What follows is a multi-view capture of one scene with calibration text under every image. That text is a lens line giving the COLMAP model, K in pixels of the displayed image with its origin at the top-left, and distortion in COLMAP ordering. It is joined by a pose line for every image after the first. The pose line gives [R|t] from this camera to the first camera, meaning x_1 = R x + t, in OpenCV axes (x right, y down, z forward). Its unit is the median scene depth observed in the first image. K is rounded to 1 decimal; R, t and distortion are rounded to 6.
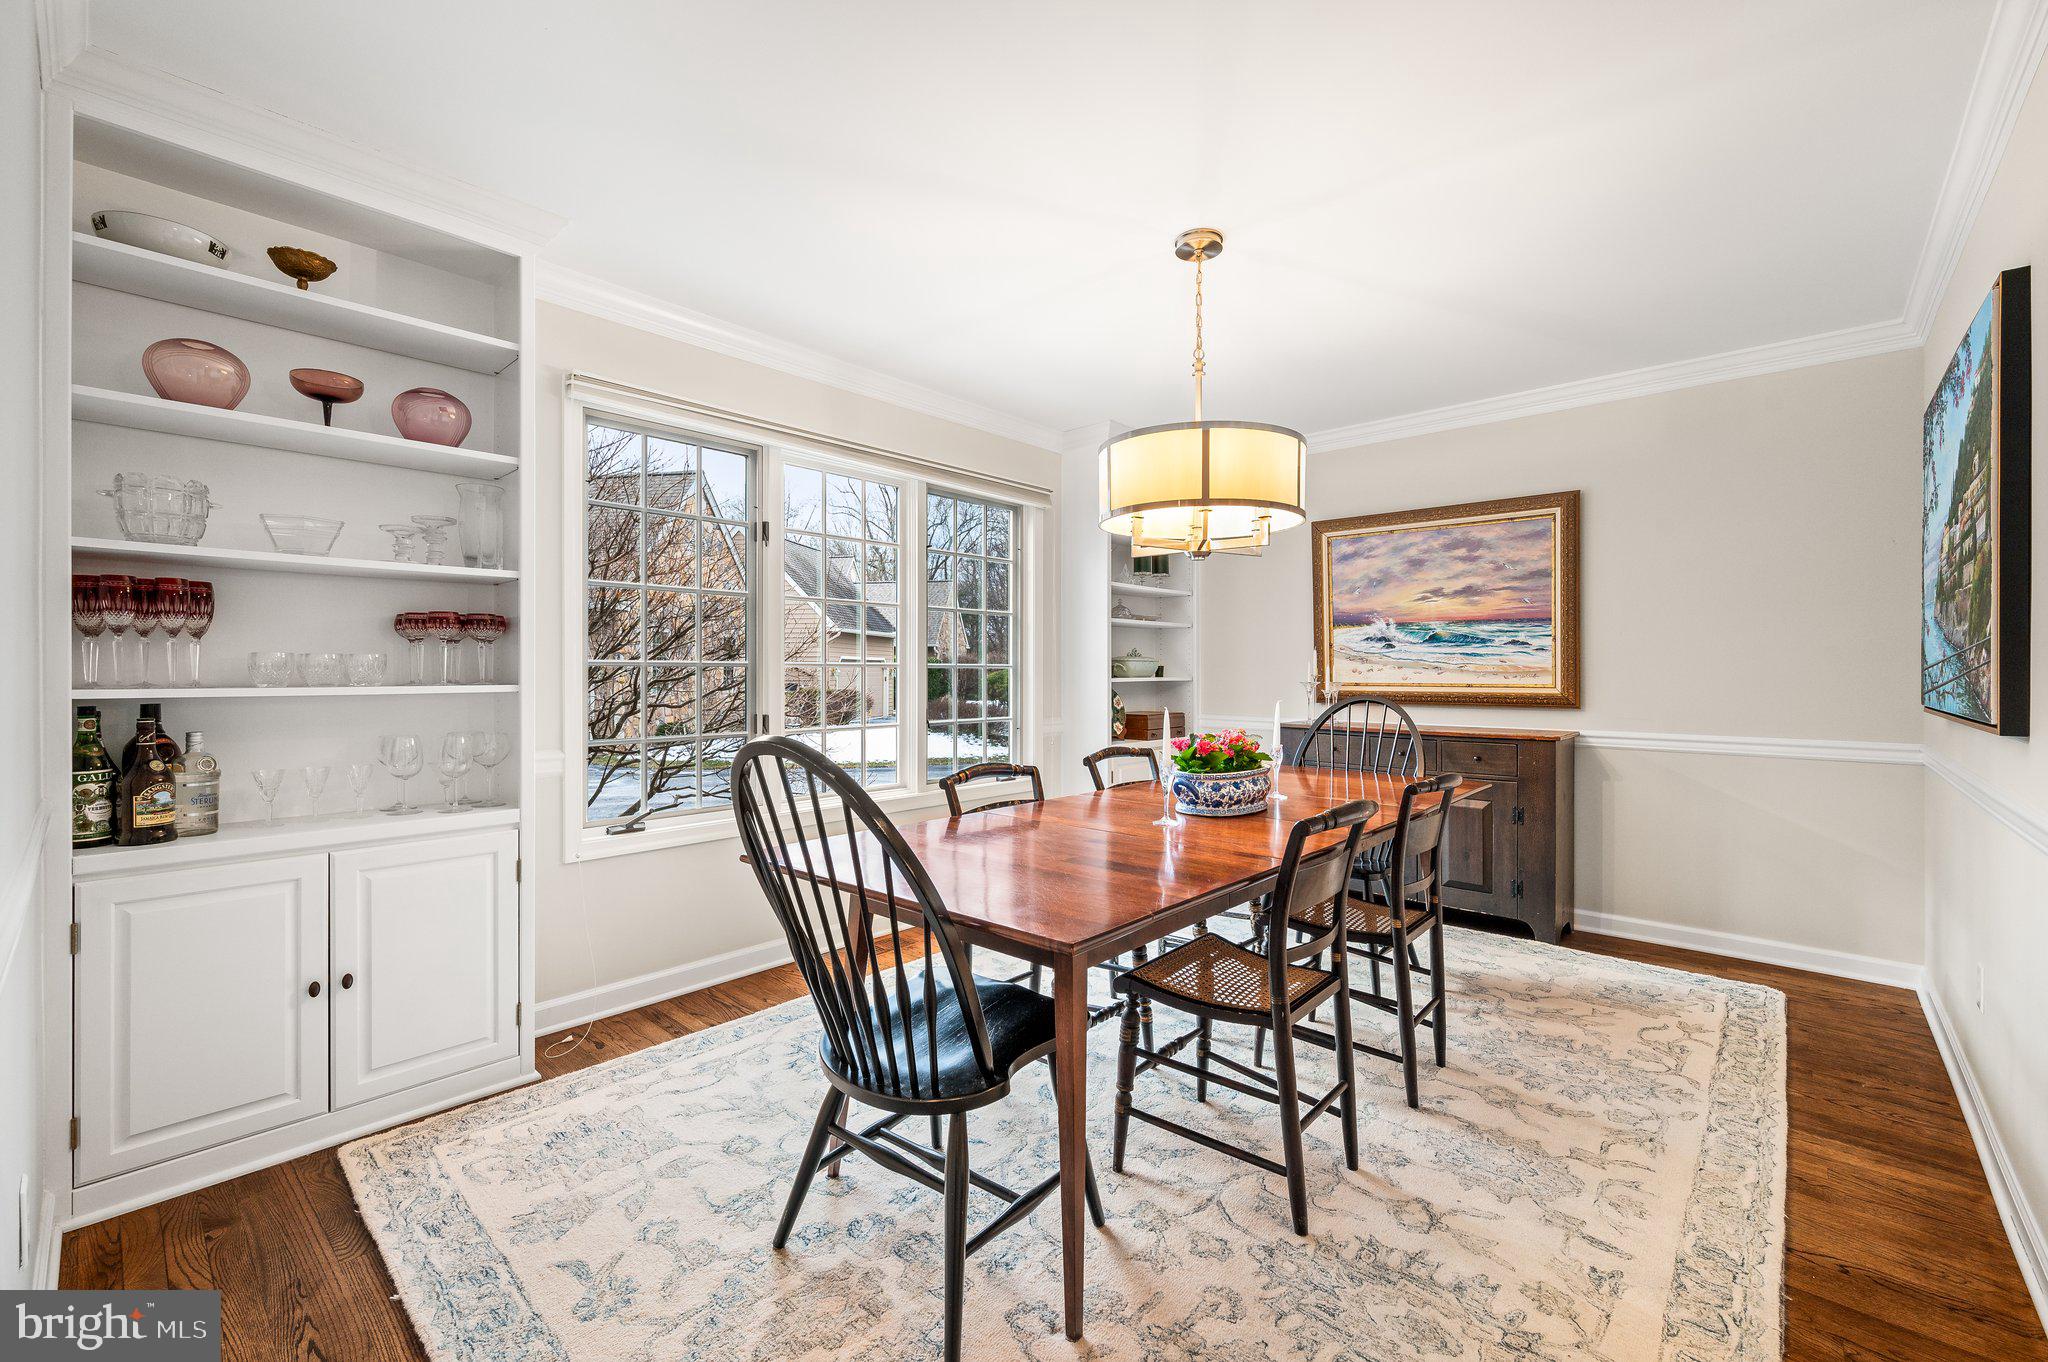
lens RADIAL K [[846.1, 0, 1036.2], [0, 846.1, 667.5], [0, 0, 1]] dist [-0.003283, -0.000175]
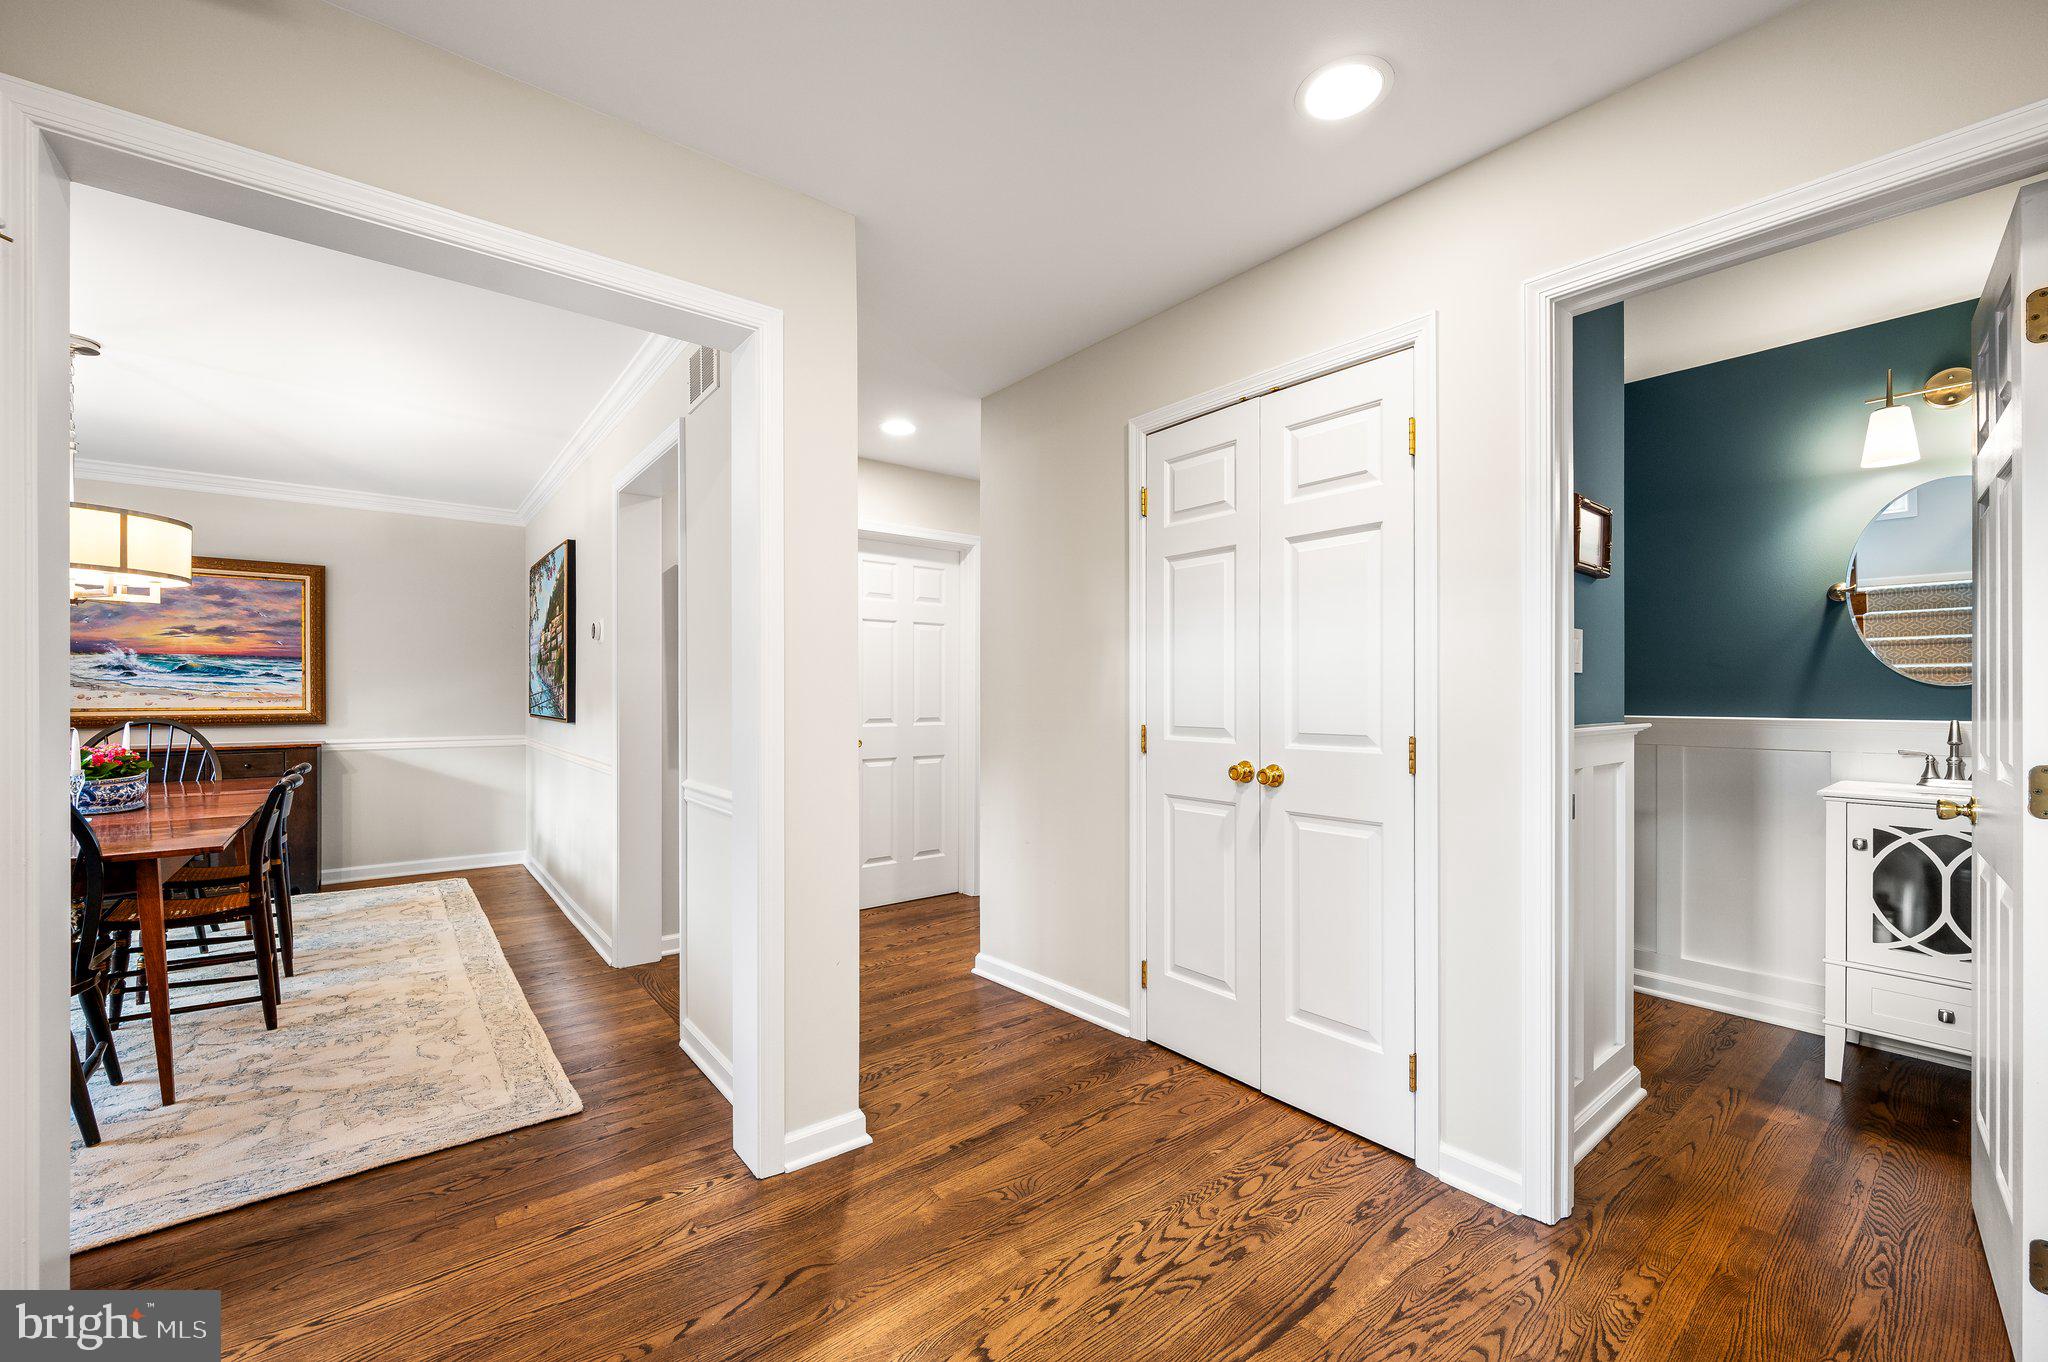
lens RADIAL K [[804.4, 0, 1013.5], [0, 804.4, 700.3], [0, 0, 1]] dist [-0.002114, 0.000011]
pose [[0.169440, -0.007224, 0.985514, -0.451583], [-0.004177, 0.999959, 0.008048, -0.005127], [-0.985532, -0.005480, 0.169403, -0.327556]]
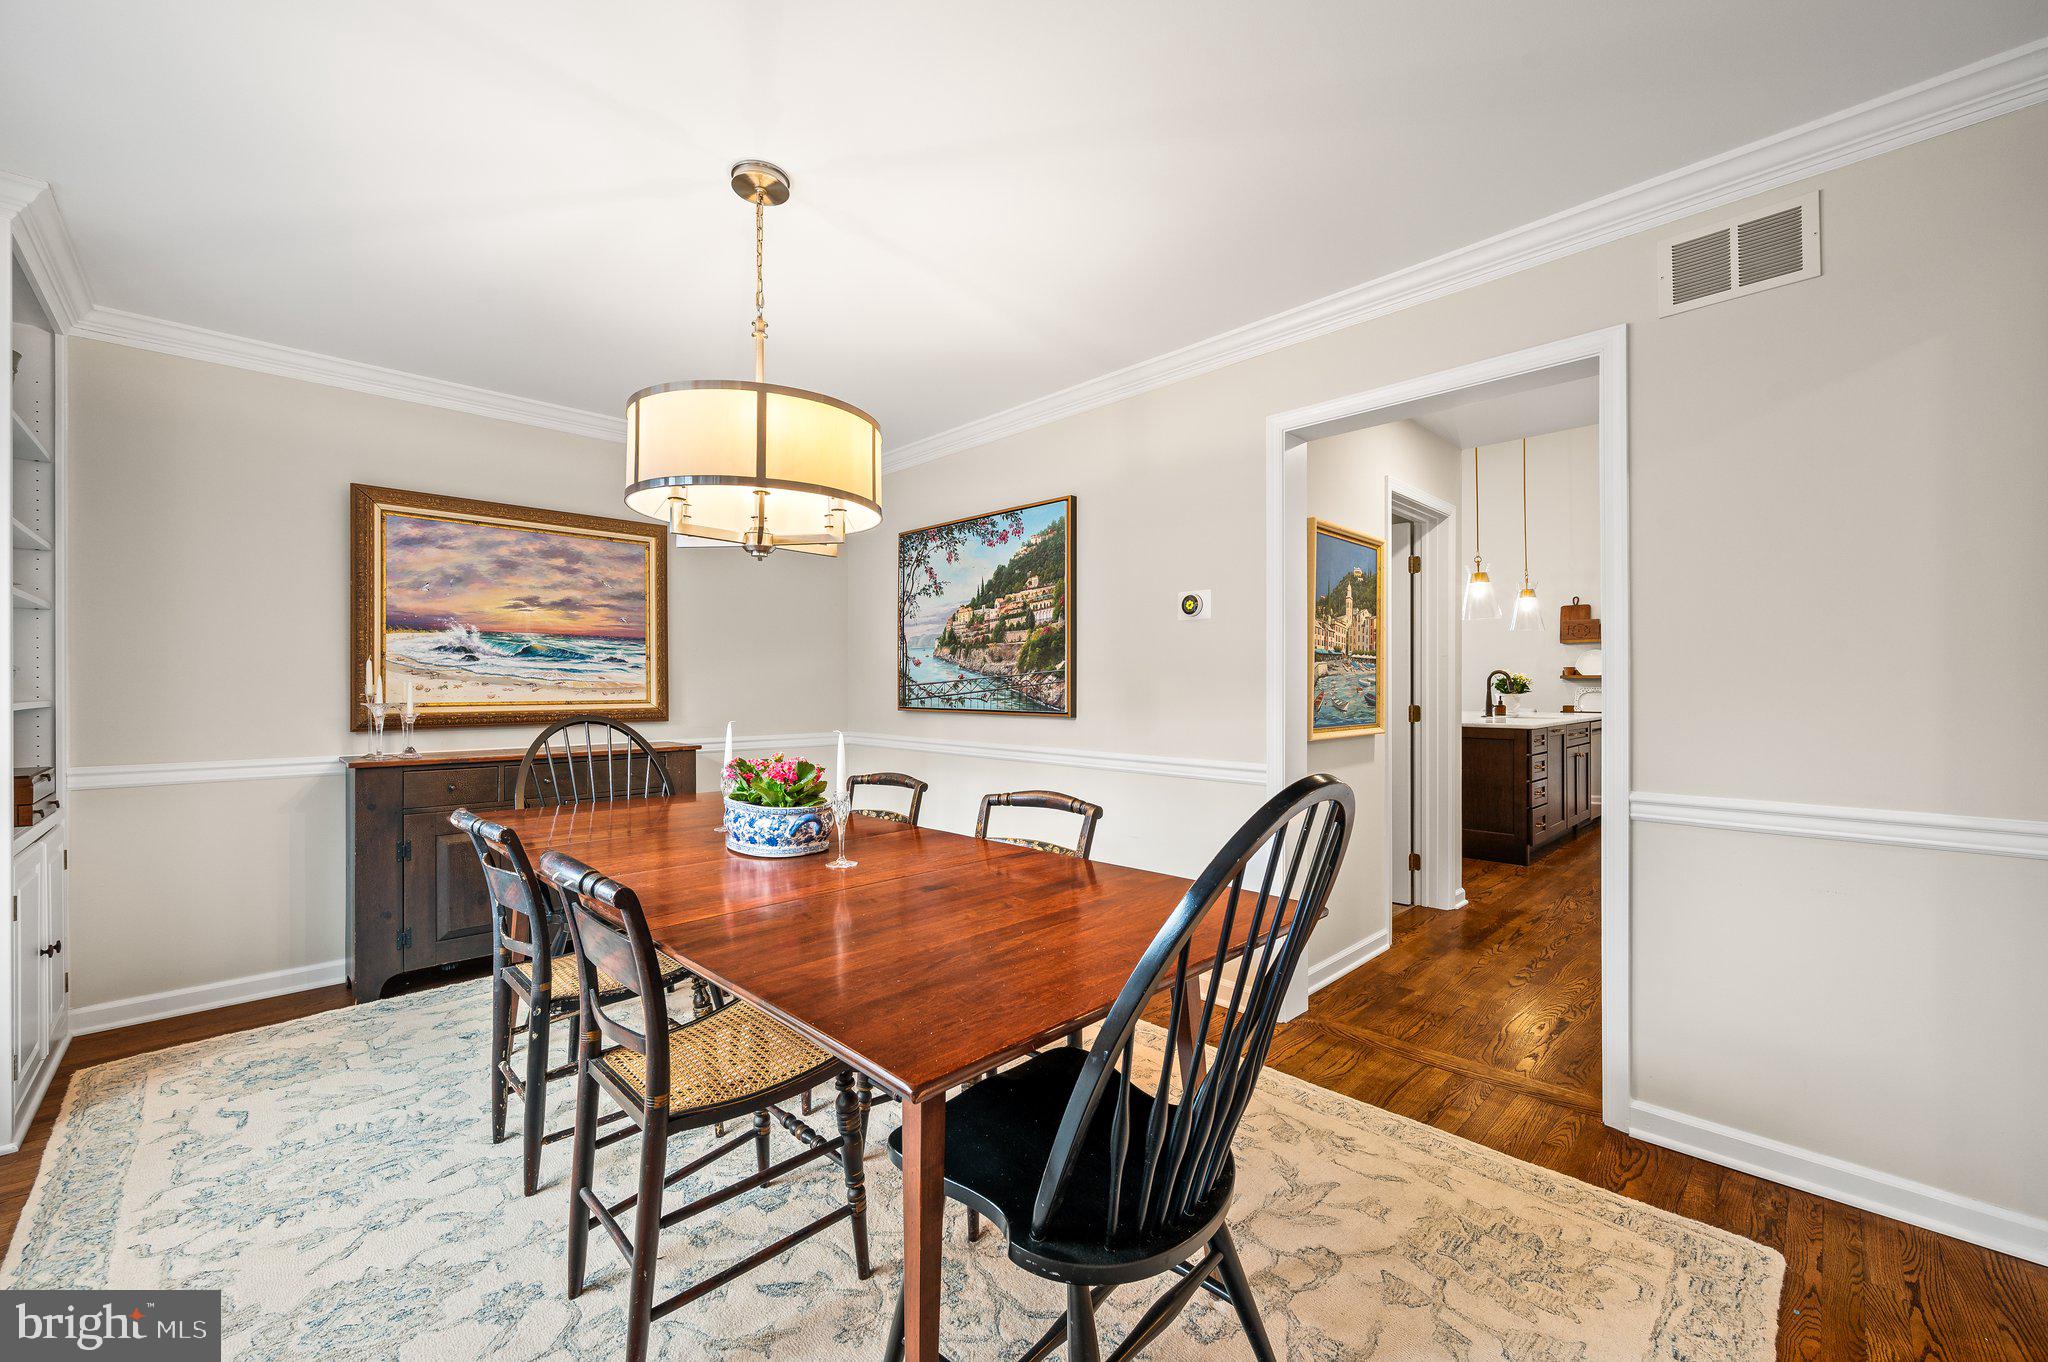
lens RADIAL K [[804.4, 0, 1008.2], [0, 804.4, 678.5], [0, 0, 1]] dist [-0.002114, 0.000011]
pose [[0.071955, 0.010812, 0.997349, -0.375967], [0.000907, 0.999940, -0.010905, 0.004443], [-0.997407, 0.001689, 0.071941, 0.458628]]
